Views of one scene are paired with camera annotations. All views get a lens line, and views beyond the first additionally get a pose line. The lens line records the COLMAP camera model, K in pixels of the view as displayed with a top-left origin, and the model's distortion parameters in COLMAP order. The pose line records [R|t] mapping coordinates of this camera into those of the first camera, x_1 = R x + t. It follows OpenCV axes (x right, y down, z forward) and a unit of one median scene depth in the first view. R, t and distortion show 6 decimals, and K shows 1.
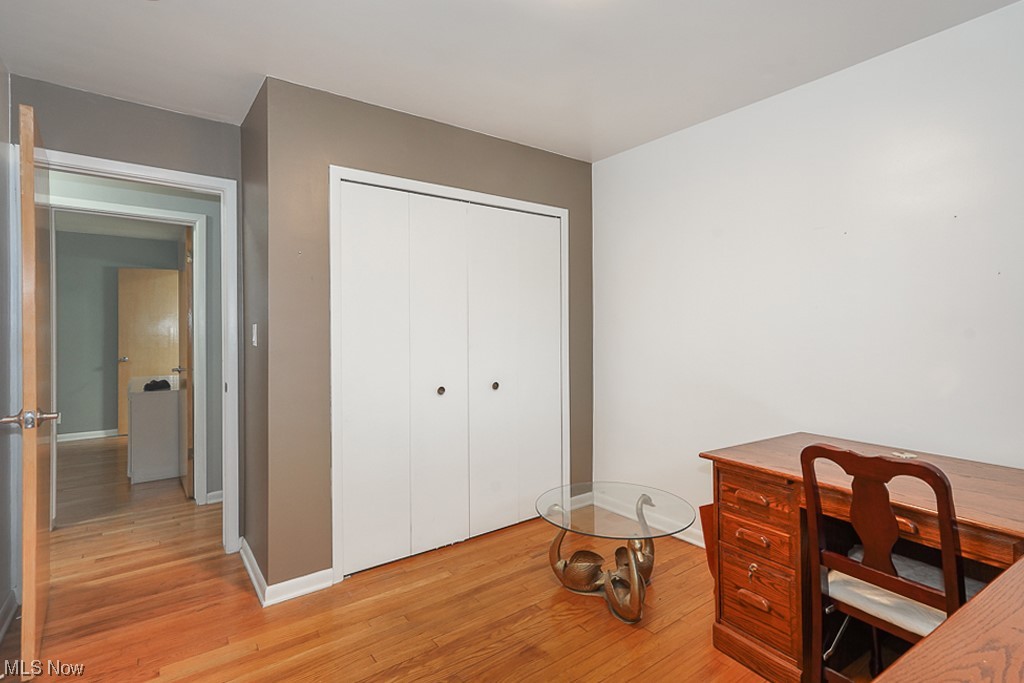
lens RADIAL K [[493.4, 0, 513.0], [0, 493.4, 334.3], [0, 0, 1]] dist [0.002652, 0.000523]
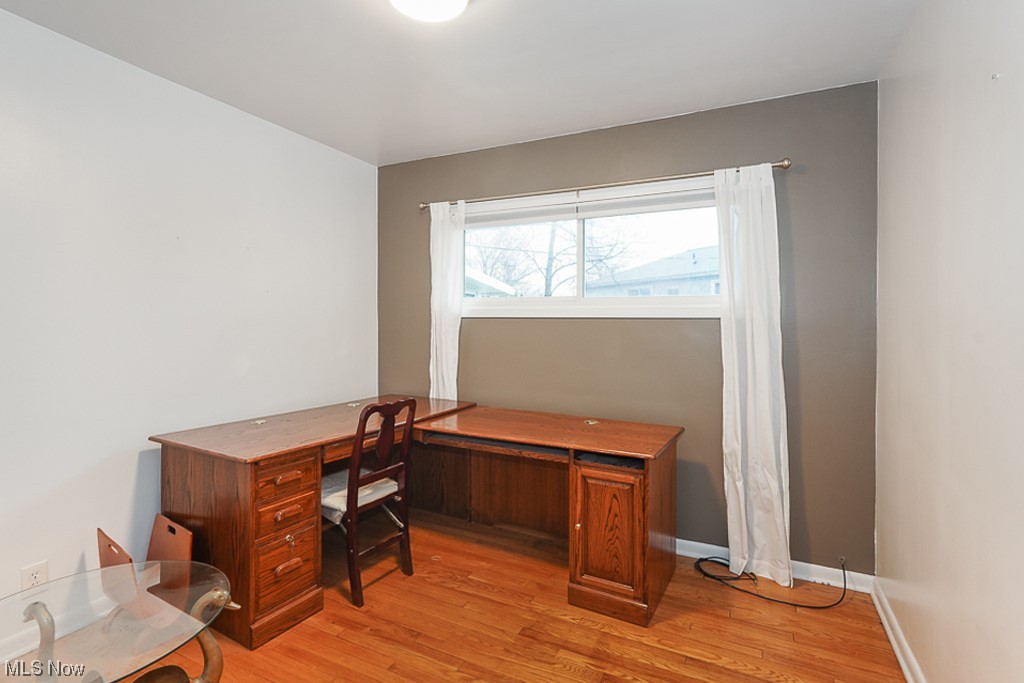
lens RADIAL K [[493.4, 0, 510.5], [0, 493.4, 338.8], [0, 0, 1]] dist [0.002652, 0.000523]
pose [[-0.453634, -0.021586, 0.890927, -0.738272], [0.000228, 0.999704, 0.024338, -0.014796], [-0.891188, 0.011244, -0.453495, 1.043584]]
